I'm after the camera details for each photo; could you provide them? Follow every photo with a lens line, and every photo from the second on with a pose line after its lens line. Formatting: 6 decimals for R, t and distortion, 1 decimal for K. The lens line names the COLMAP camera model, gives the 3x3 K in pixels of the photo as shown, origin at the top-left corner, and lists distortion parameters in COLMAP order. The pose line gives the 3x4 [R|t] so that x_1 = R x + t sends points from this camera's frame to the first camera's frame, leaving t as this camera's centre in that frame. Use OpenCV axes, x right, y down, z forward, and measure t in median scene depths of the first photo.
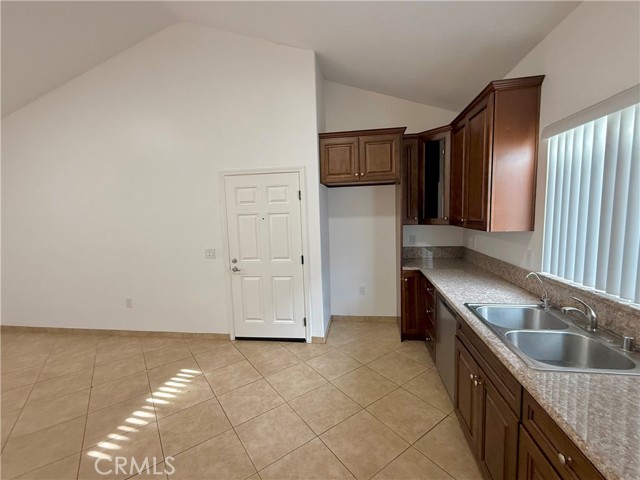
lens RADIAL K [[281.8, 0, 320.0], [0, 281.8, 240.0], [0, 0, 1]] dist [-0.001021, 0.000650]
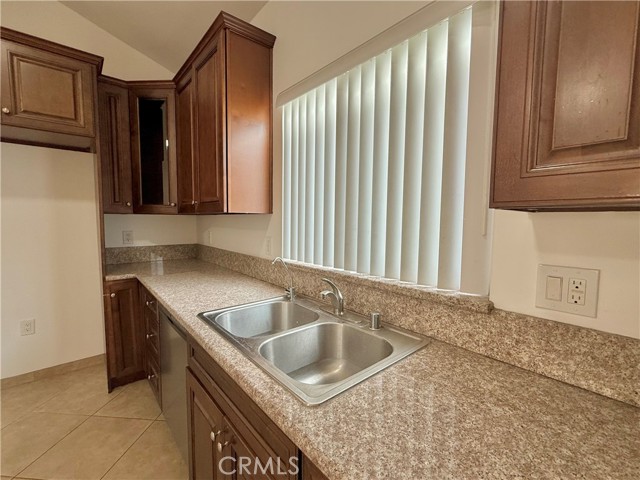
lens RADIAL K [[281.8, 0, 320.0], [0, 281.8, 240.0], [0, 0, 1]] dist [-0.001021, 0.000650]
pose [[0.642880, -0.019633, 0.765715, 0.119253], [0.046374, 0.998835, -0.013324, 0.045637], [-0.764562, 0.044075, 0.643041, 0.214879]]
